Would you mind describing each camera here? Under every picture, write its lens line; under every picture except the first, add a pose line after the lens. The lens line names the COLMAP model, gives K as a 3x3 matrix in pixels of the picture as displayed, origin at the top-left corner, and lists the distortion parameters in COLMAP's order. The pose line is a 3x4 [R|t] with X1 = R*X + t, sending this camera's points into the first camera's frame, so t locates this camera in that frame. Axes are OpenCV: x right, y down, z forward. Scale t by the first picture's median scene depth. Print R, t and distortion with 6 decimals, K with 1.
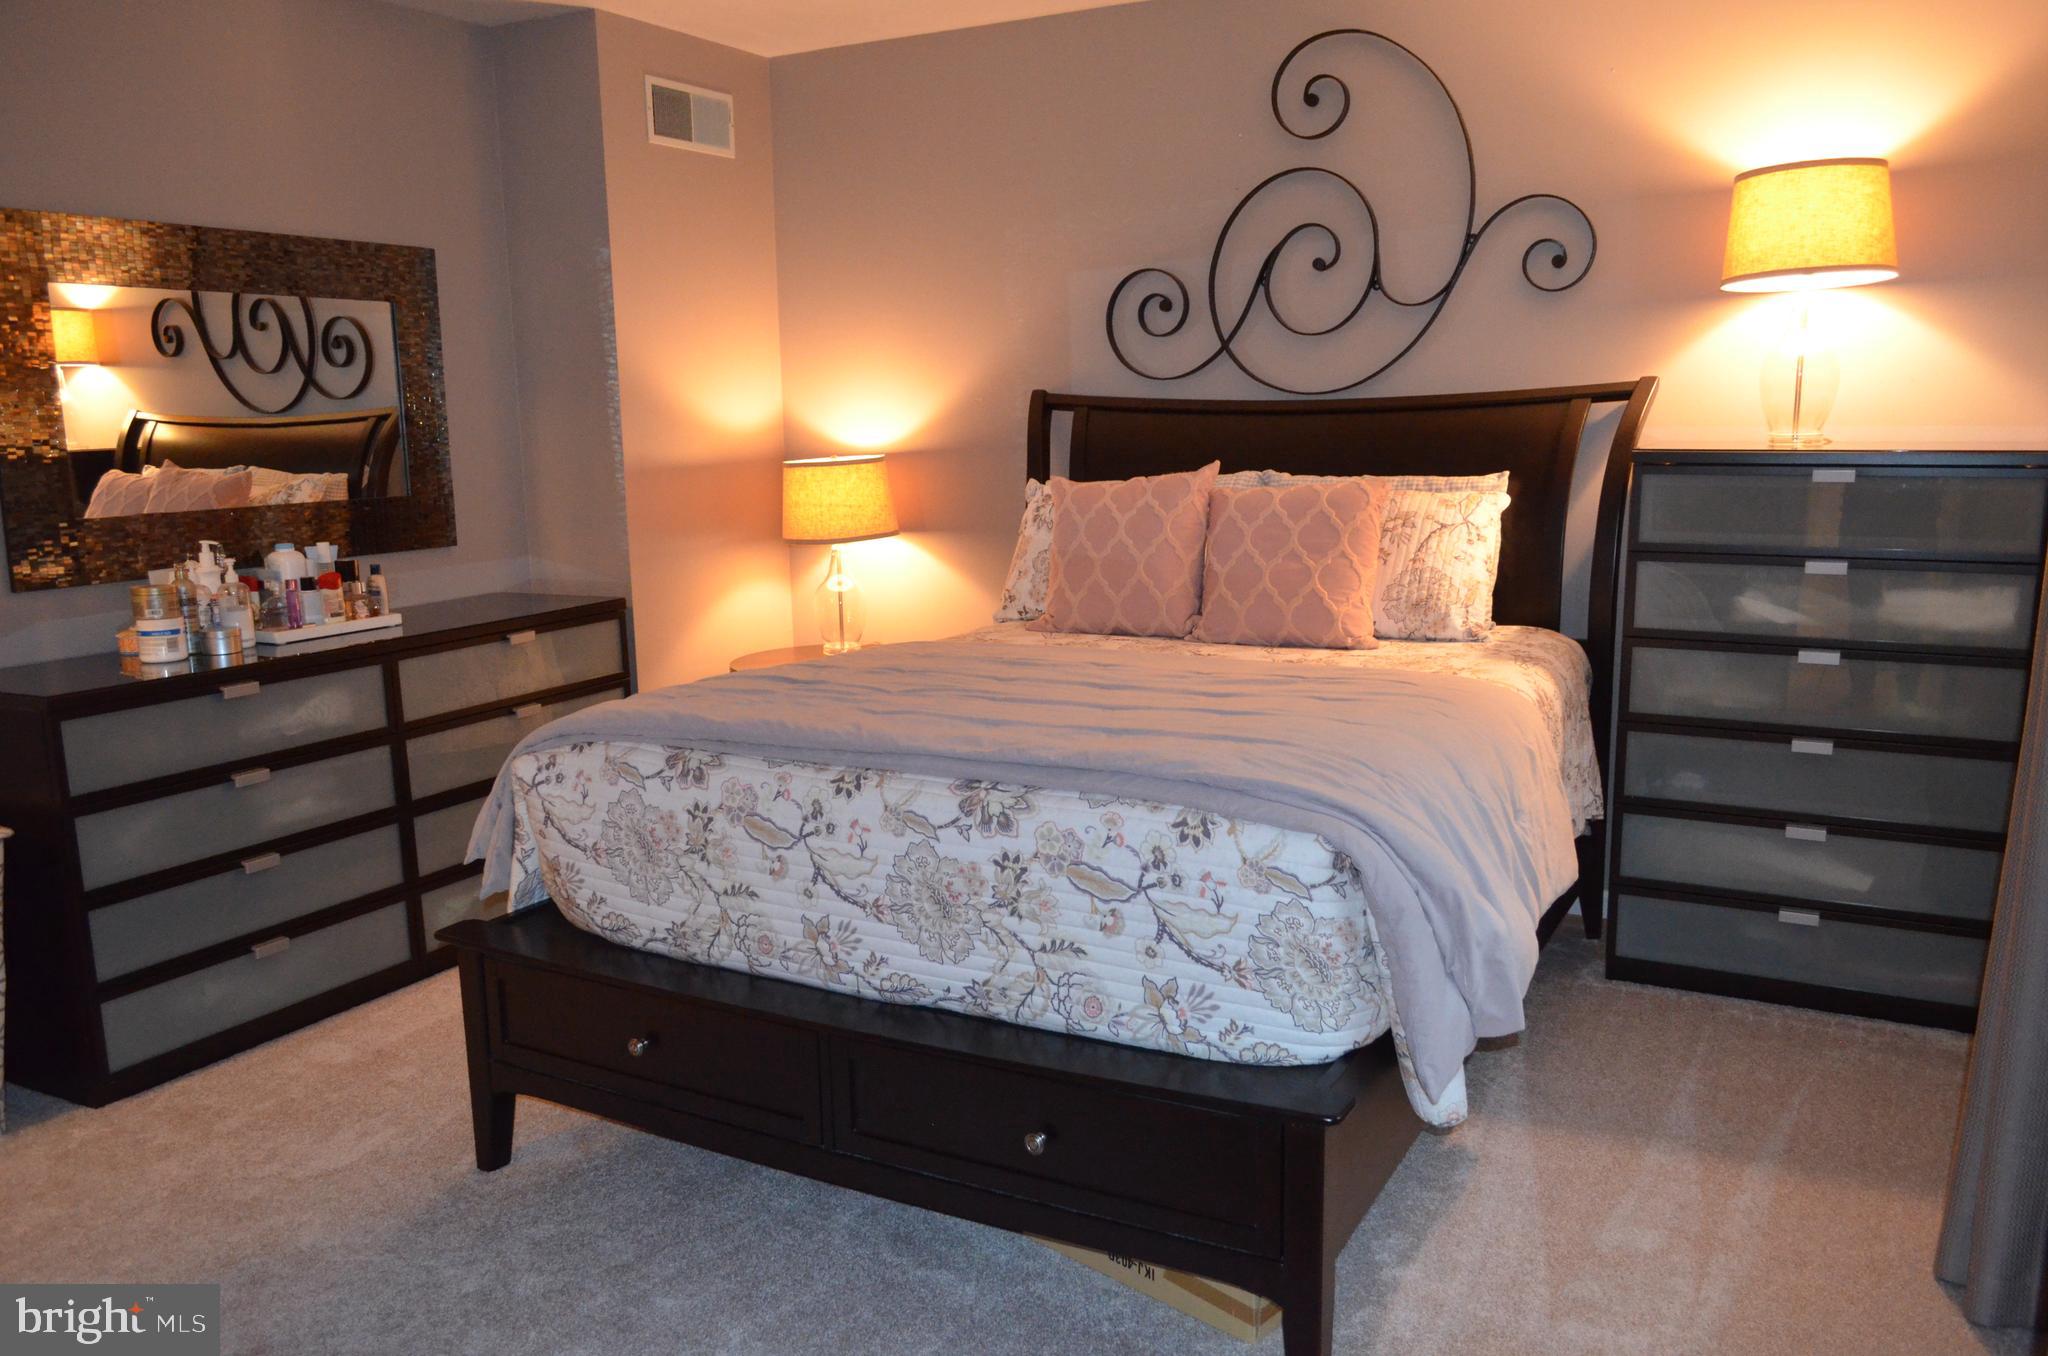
lens RADIAL K [[1589.2, 0, 1024.0], [0, 1589.2, 678.0], [0, 0, 1]] dist [0.005394, 0.002421]
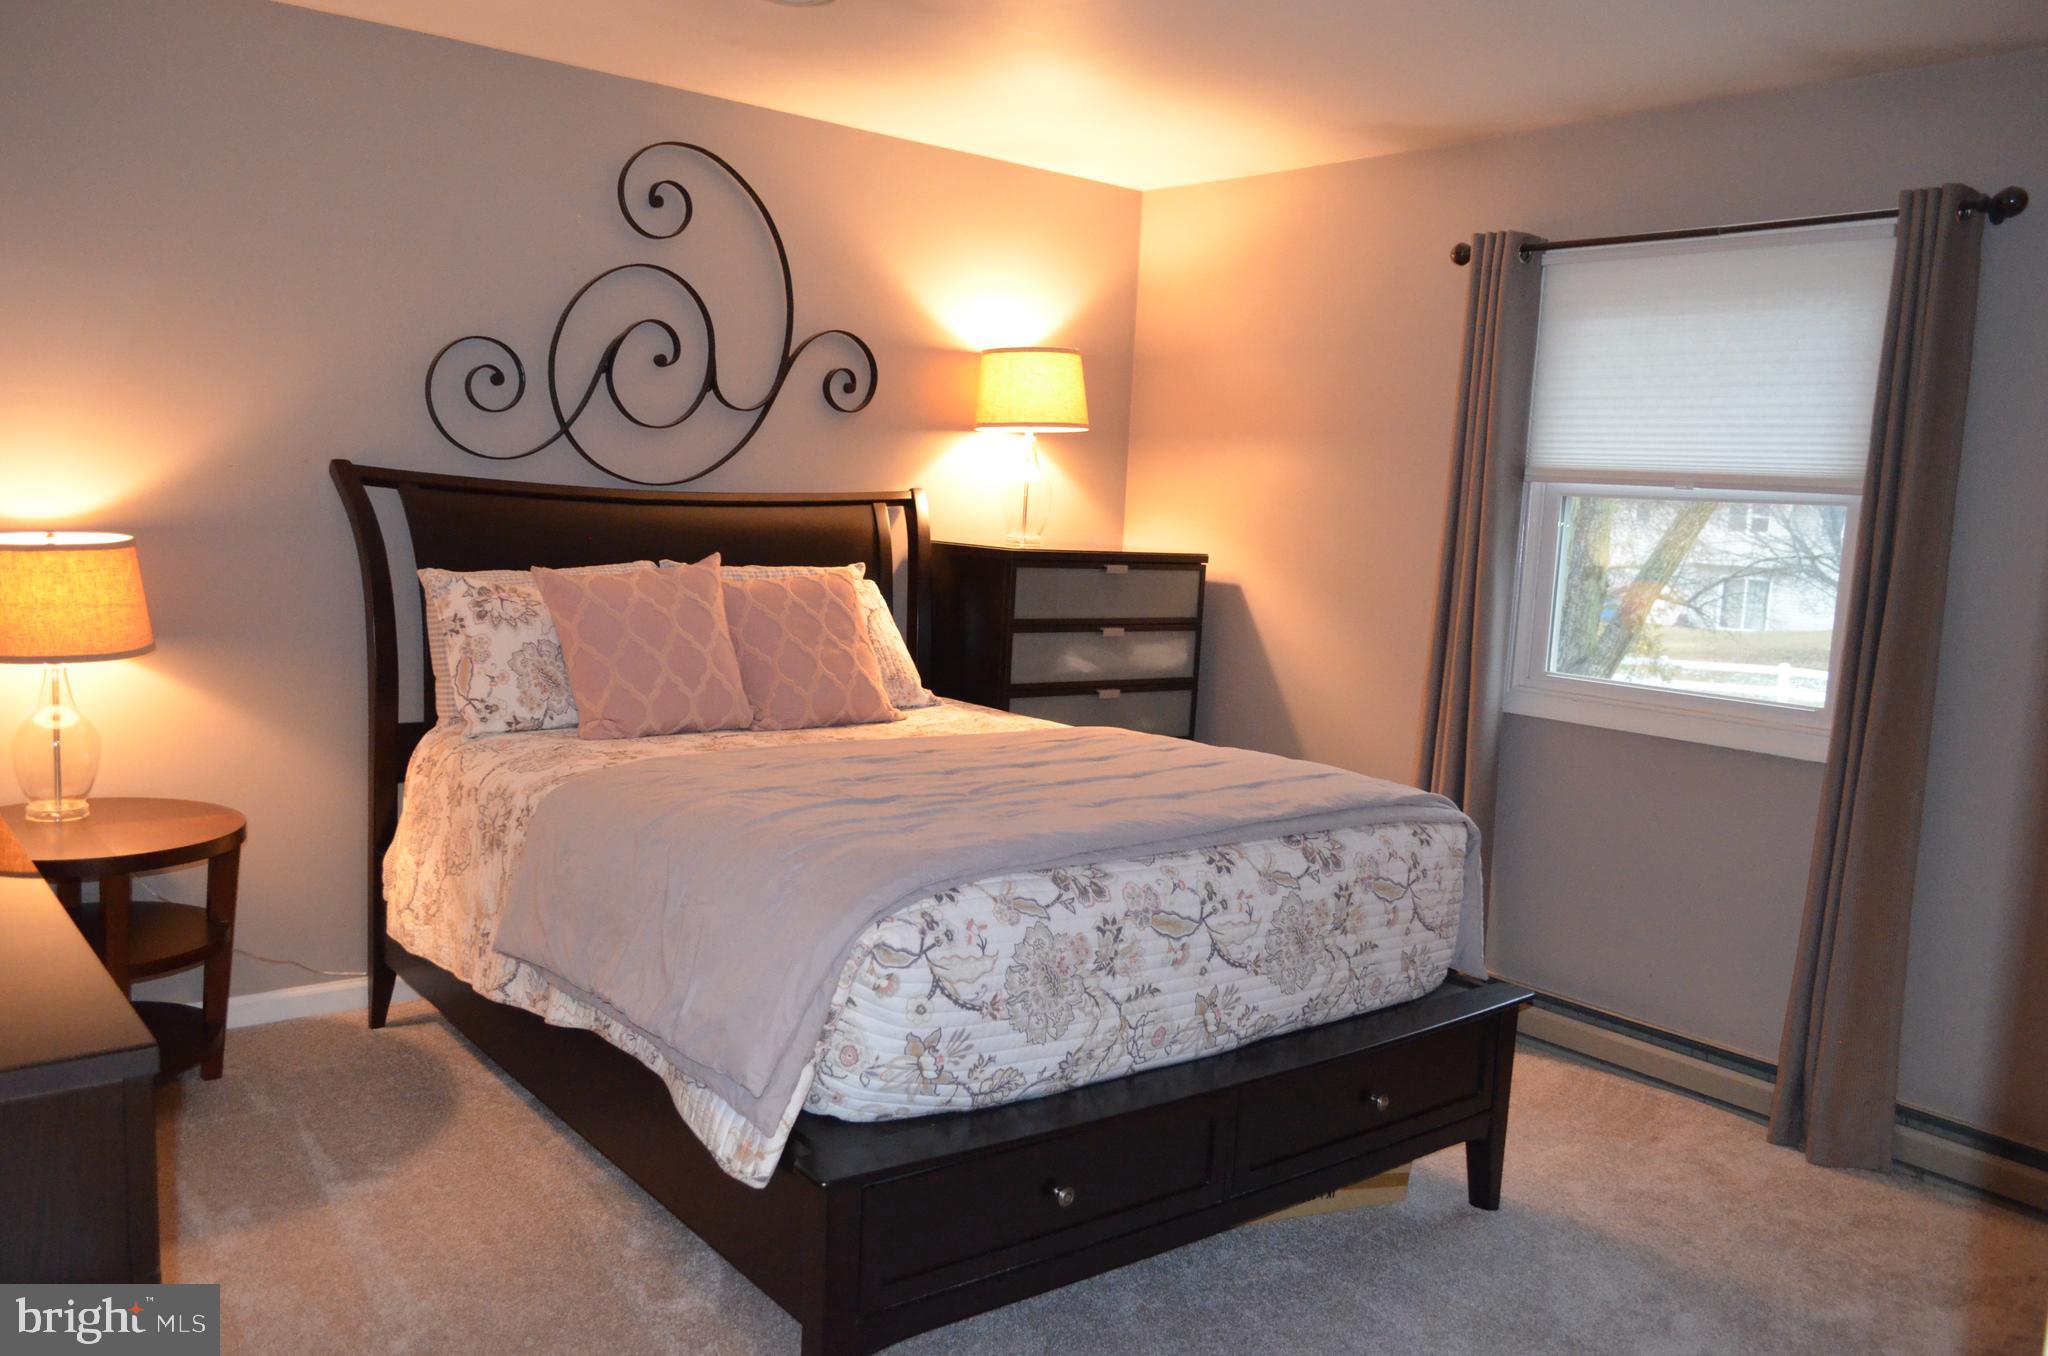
lens RADIAL K [[1589.2, 0, 1024.0], [0, 1589.2, 678.0], [0, 0, 1]] dist [0.005394, 0.002421]
pose [[0.390347, -0.068964, 0.918081, -1.000642], [0.102247, 0.994269, 0.031215, -0.093346], [-0.914973, 0.081686, 0.395161, 0.578124]]
